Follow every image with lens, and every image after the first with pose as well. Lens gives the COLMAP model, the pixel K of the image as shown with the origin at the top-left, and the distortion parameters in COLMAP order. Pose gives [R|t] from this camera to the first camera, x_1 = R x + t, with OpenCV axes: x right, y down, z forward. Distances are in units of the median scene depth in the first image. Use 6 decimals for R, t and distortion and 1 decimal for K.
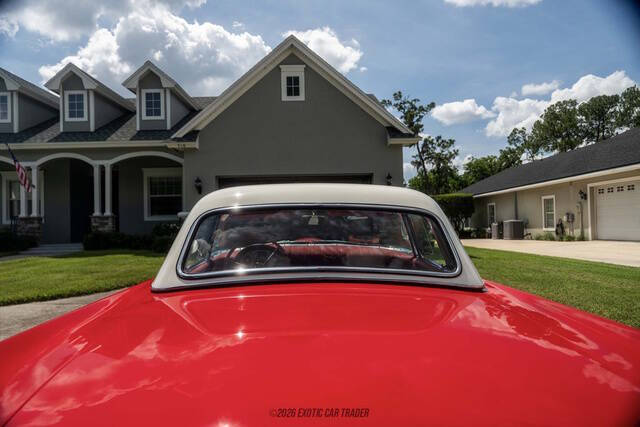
lens RADIAL K [[468.9, 0, 323.7], [0, 468.9, 217.2], [0, 0, 1]] dist [0.012812, -0.012540]
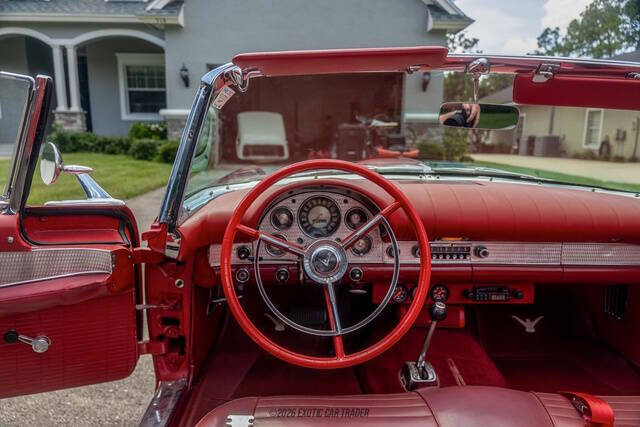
lens RADIAL K [[433.2, 0, 316.4], [0, 433.2, 215.0], [0, 0, 1]] dist [0.010414, 0.004424]
pose [[0.999255, 0.034800, 0.016708, -0.041982], [-0.037520, 0.977350, 0.208276, -0.000240], [-0.009081, -0.208748, 0.977927, 0.198991]]
